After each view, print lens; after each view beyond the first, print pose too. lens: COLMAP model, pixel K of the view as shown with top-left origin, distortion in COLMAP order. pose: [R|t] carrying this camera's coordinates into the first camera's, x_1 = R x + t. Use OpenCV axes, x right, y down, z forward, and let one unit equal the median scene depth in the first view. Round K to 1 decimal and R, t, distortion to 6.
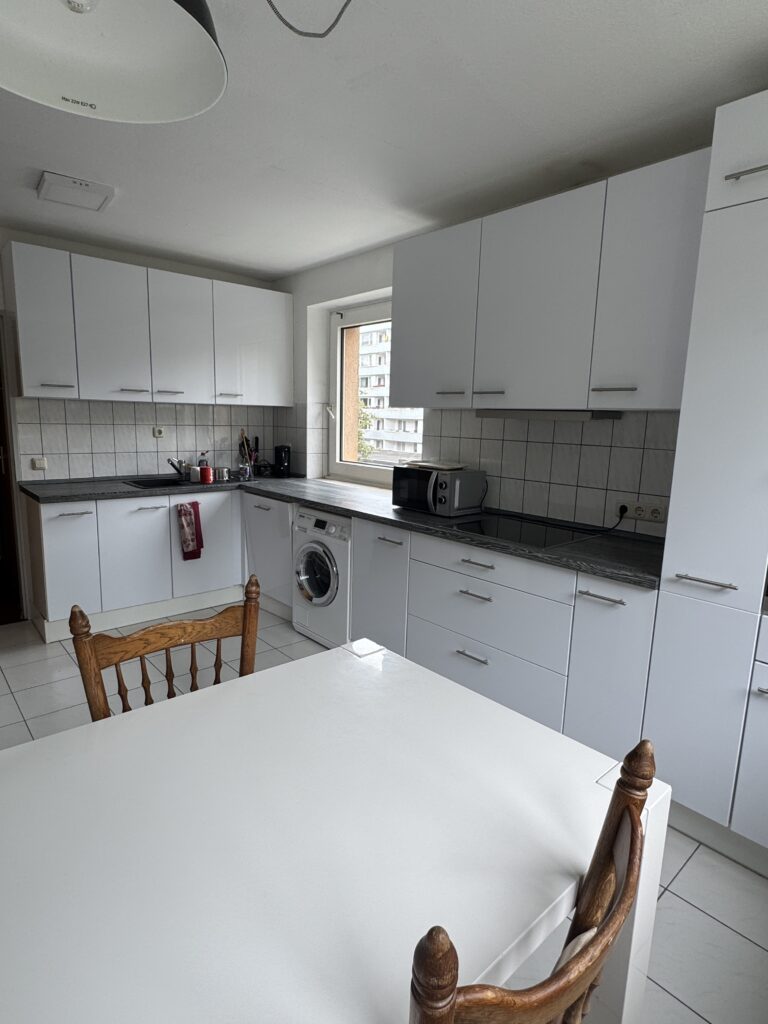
lens RADIAL K [[563.6, 0, 378.3], [0, 563.6, 508.8], [0, 0, 1]] dist [-0.024639, 0.051572]
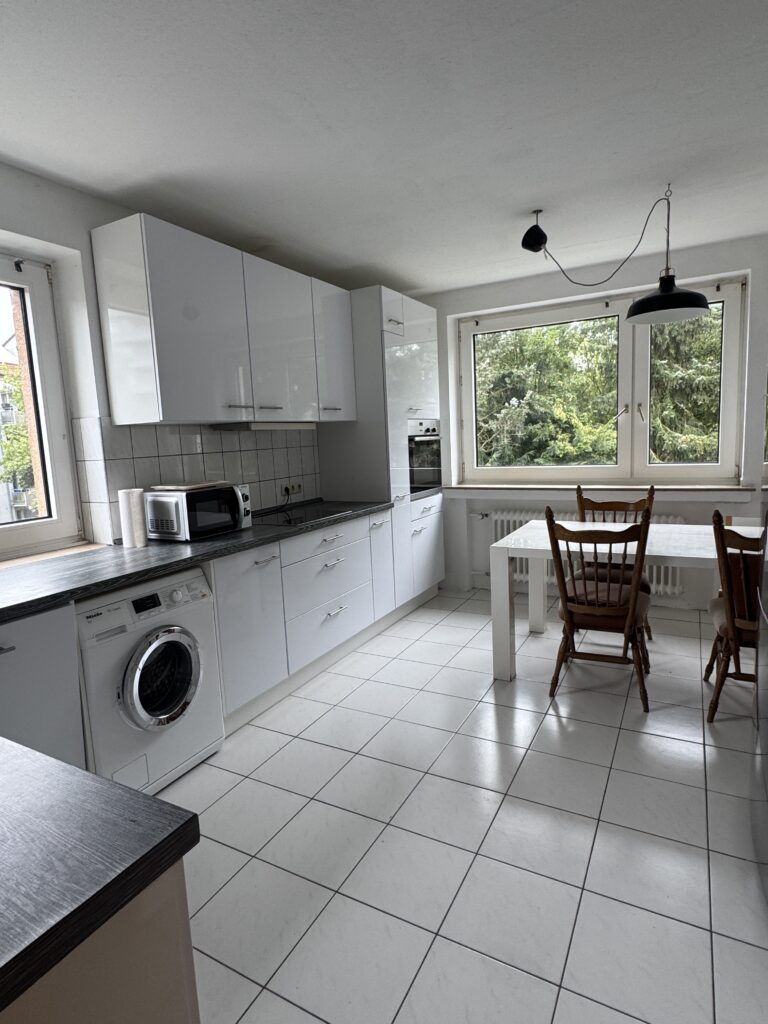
lens RADIAL K [[563.6, 0, 378.3], [0, 563.6, 508.8], [0, 0, 1]] dist [-0.024639, 0.051572]
pose [[-0.335549, -0.136707, 0.932051, -1.013004], [0.187477, 0.959931, 0.208290, -0.209679], [-0.923179, 0.244629, -0.296474, 1.199668]]
